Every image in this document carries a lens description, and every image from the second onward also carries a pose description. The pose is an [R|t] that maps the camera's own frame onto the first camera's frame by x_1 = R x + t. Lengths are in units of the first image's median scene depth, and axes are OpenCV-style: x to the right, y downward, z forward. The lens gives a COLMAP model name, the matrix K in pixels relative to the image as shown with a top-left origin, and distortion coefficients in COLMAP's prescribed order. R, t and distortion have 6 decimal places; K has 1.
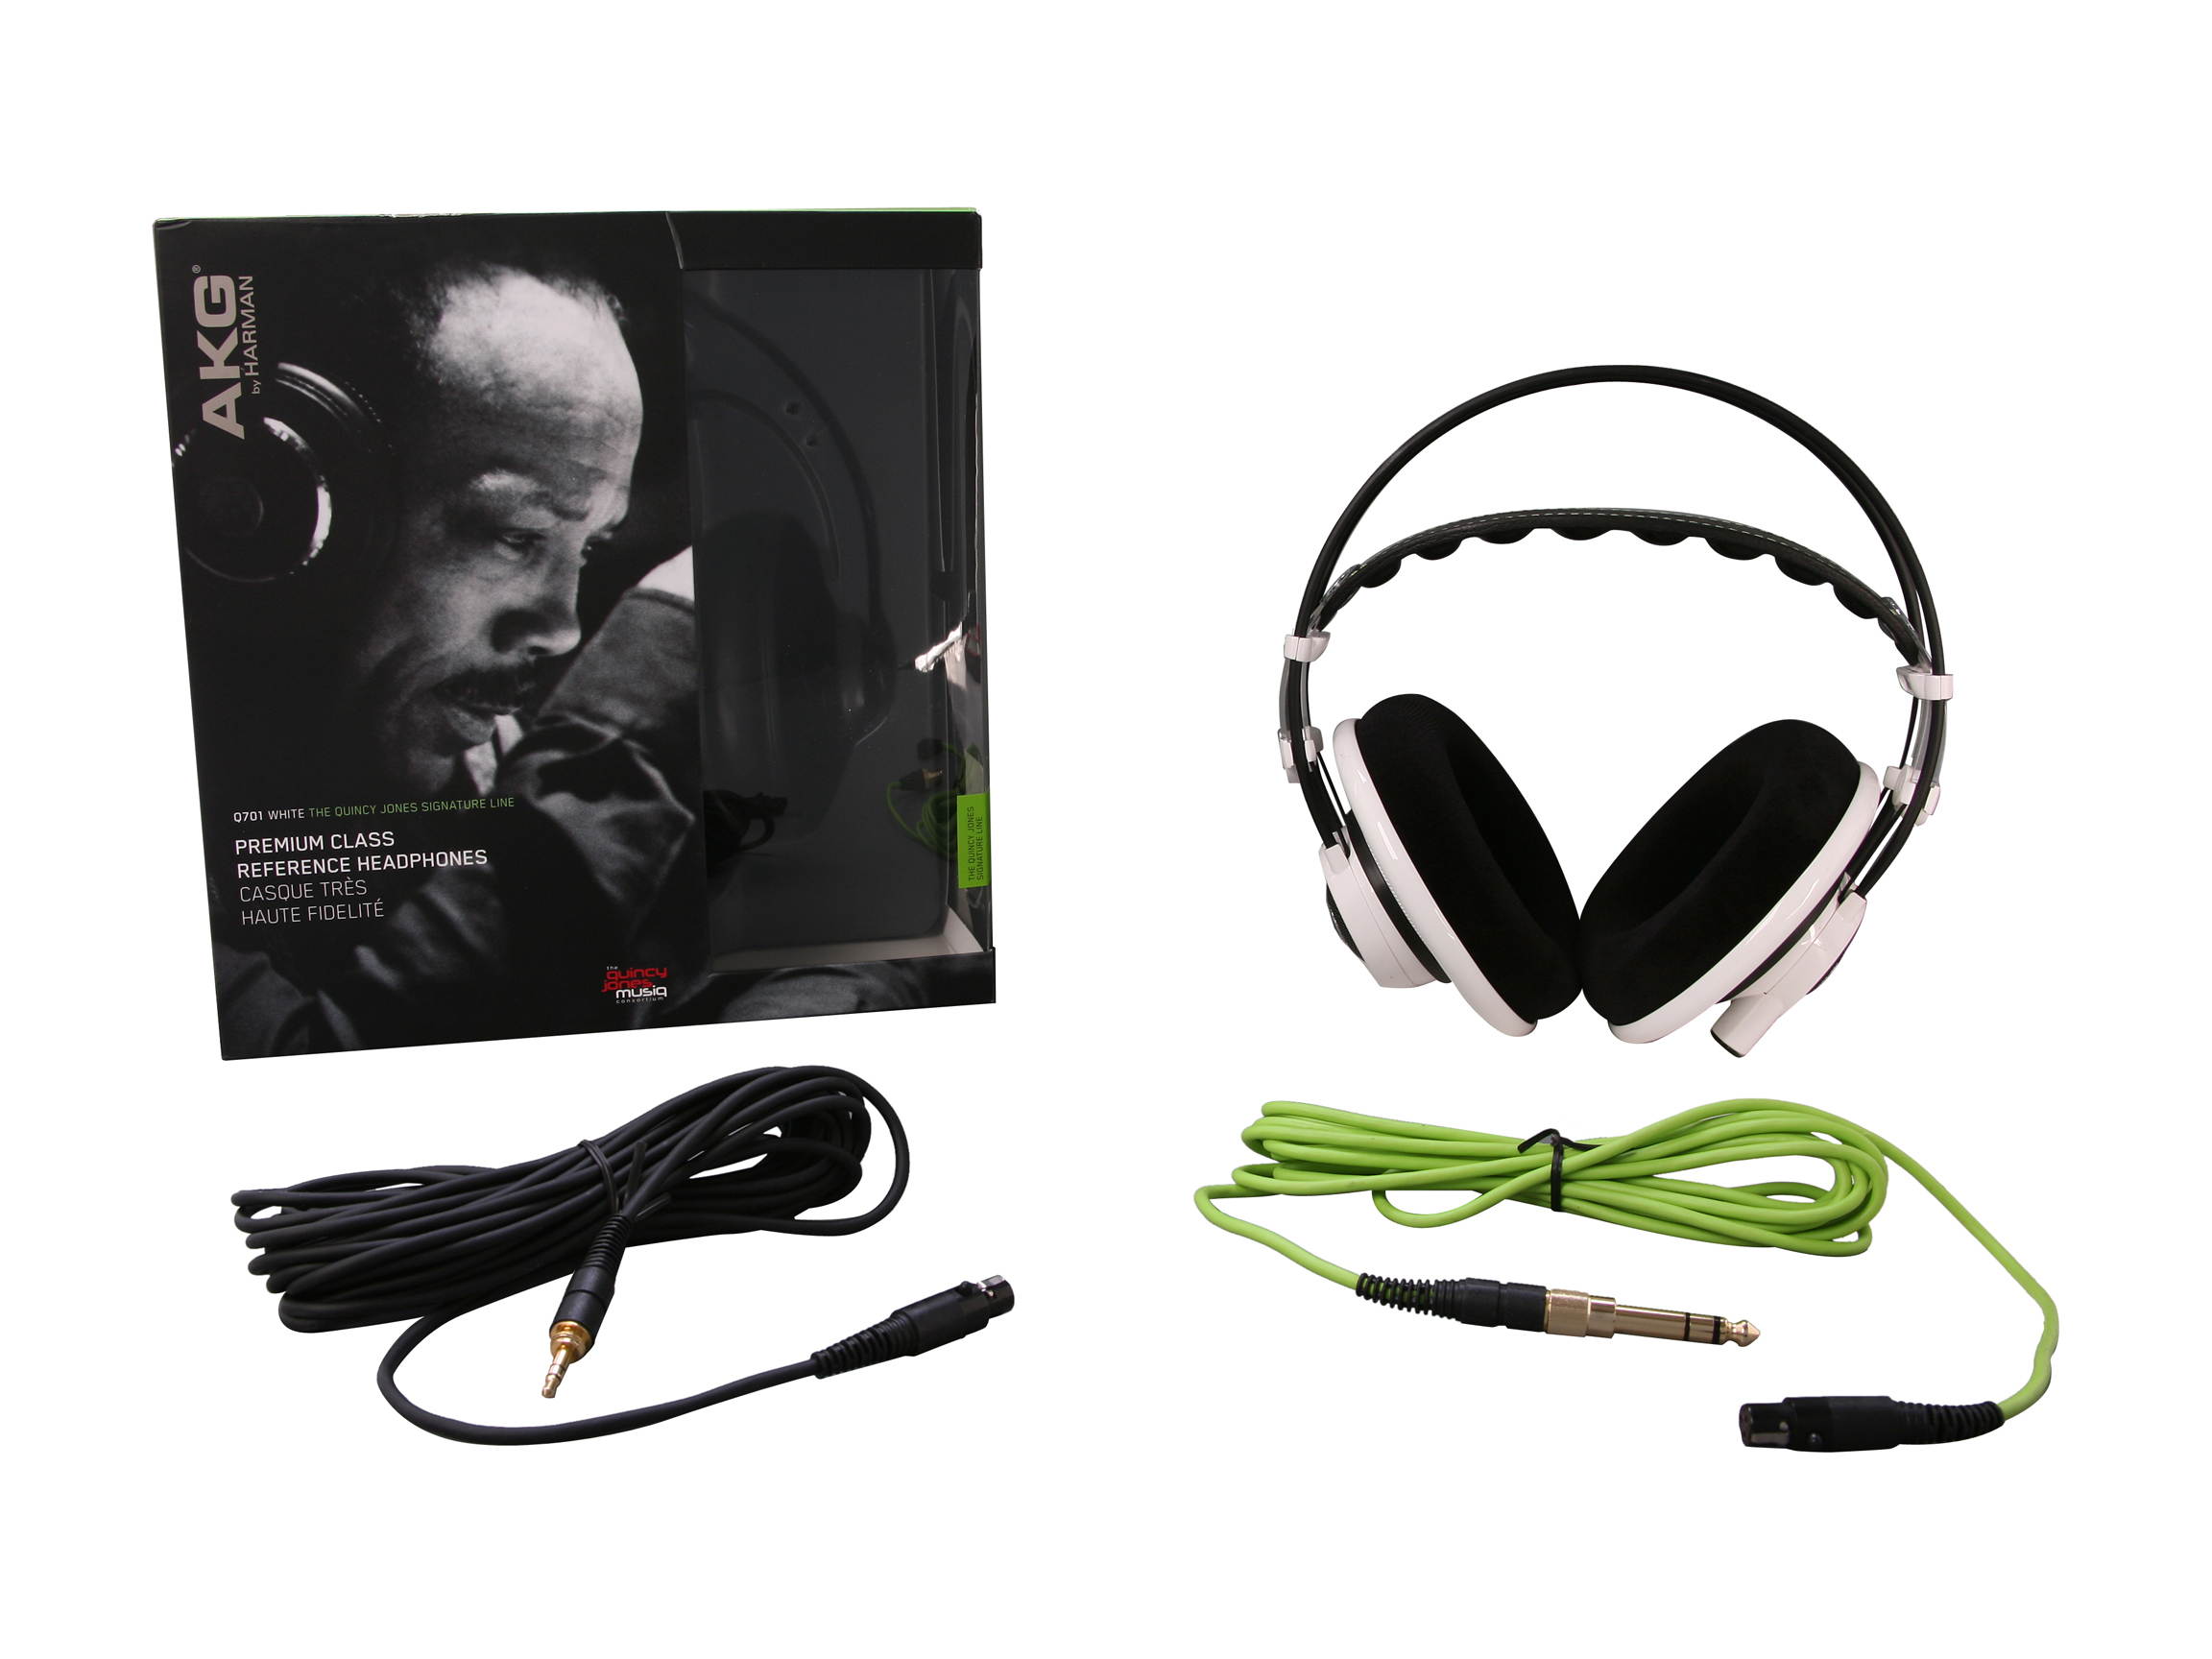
lens RADIAL K [[2050.9, 0, 1106.0], [0, 2050.9, 829.5], [0, 0, 1]] dist [0.168733, 0.001559]
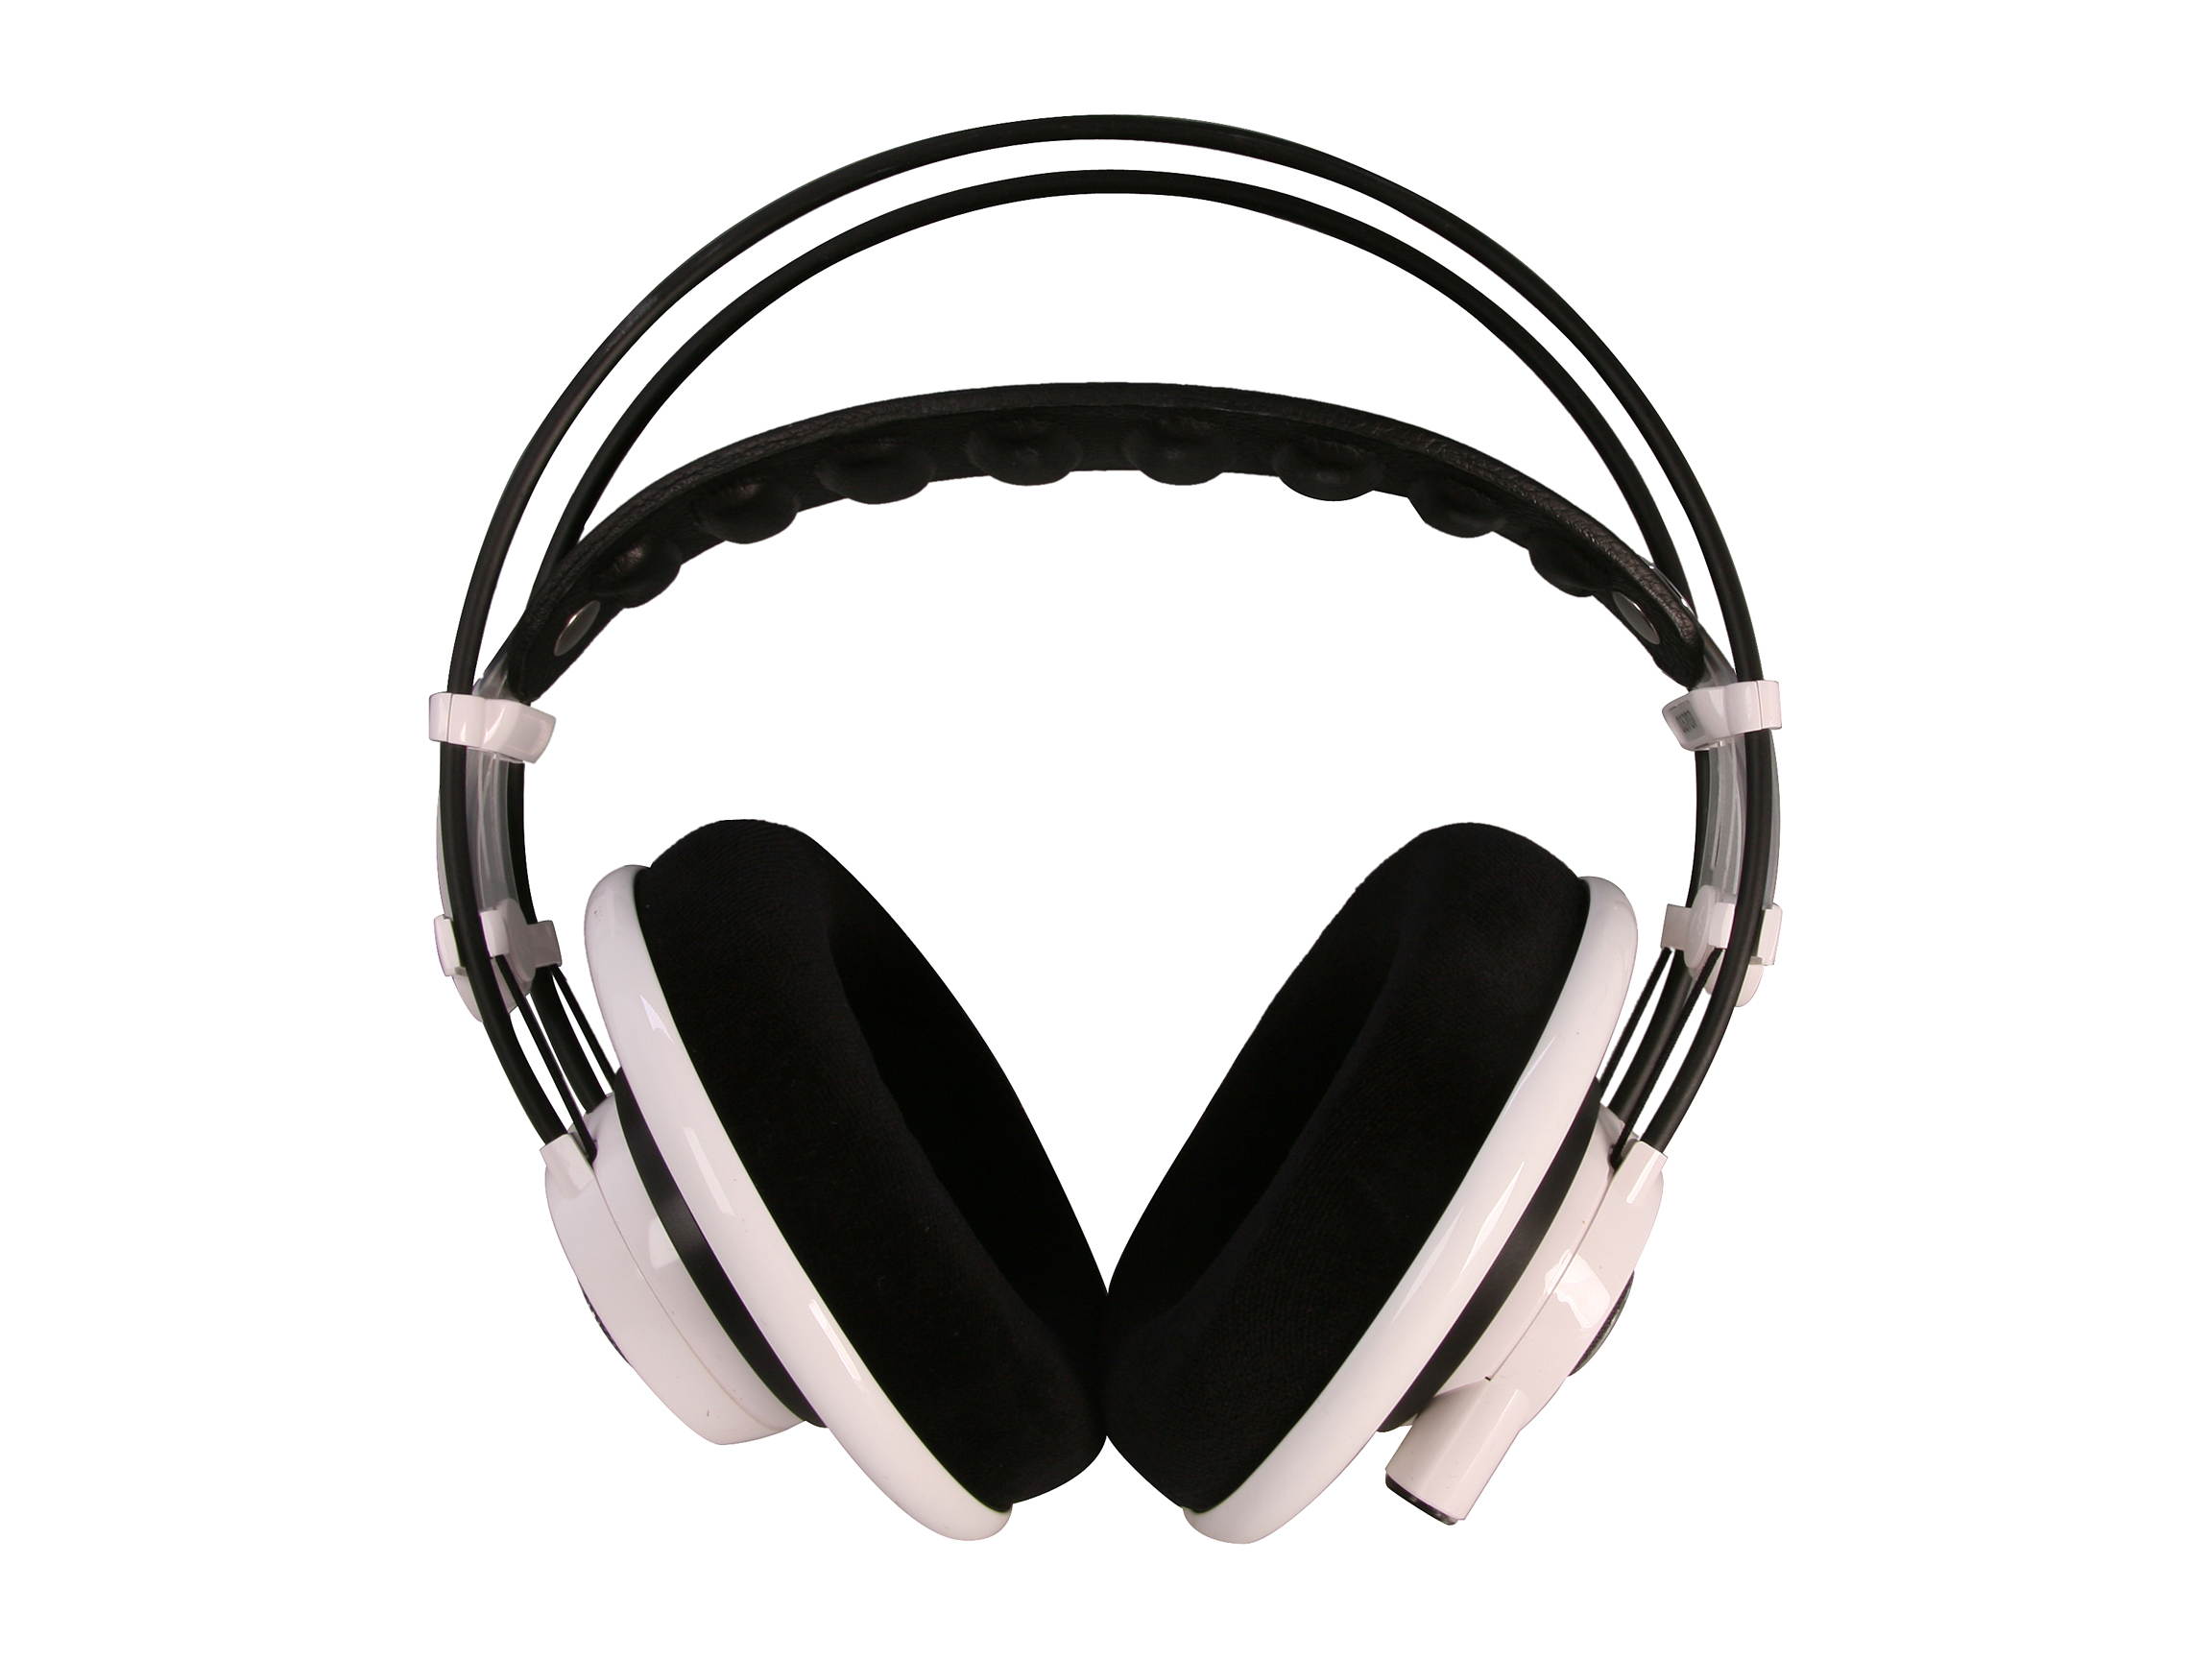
lens RADIAL K [[2050.9, 0, 1106.0], [0, 2050.9, 829.5], [0, 0, 1]] dist [0.168733, 0.001559]
pose [[0.983840, 0.004682, 0.178987, 0.150397], [0.044893, 0.961275, -0.271910, 0.077882], [-0.173328, 0.275551, 0.945531, 0.536094]]
